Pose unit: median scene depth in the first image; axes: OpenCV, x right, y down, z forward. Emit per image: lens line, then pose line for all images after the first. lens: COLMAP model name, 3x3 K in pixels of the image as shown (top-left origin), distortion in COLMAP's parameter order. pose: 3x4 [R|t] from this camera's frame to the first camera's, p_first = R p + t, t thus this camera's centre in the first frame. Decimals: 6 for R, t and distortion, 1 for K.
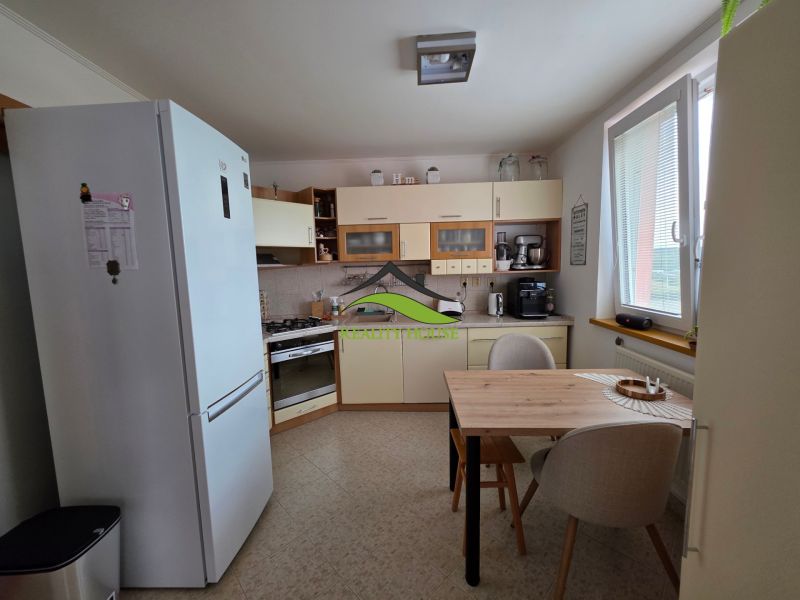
lens RADIAL K [[321.2, 0, 395.4], [0, 321.2, 295.8], [0, 0, 1]] dist [0.004784, -0.000881]
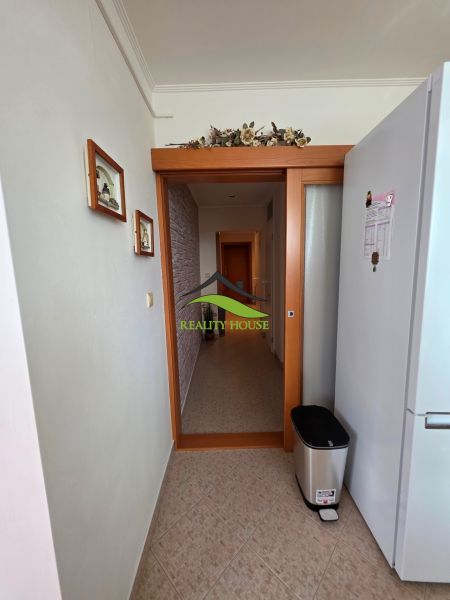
lens RADIAL K [[240.9, 0, 224.3], [0, 240.9, 297.6], [0, 0, 1]] dist [0.004784, -0.000881]
pose [[0.041124, 0.162614, -0.985832, 0.008277], [-0.076774, 0.984264, 0.159153, -0.020105], [0.996200, 0.069141, 0.052962, 0.189383]]
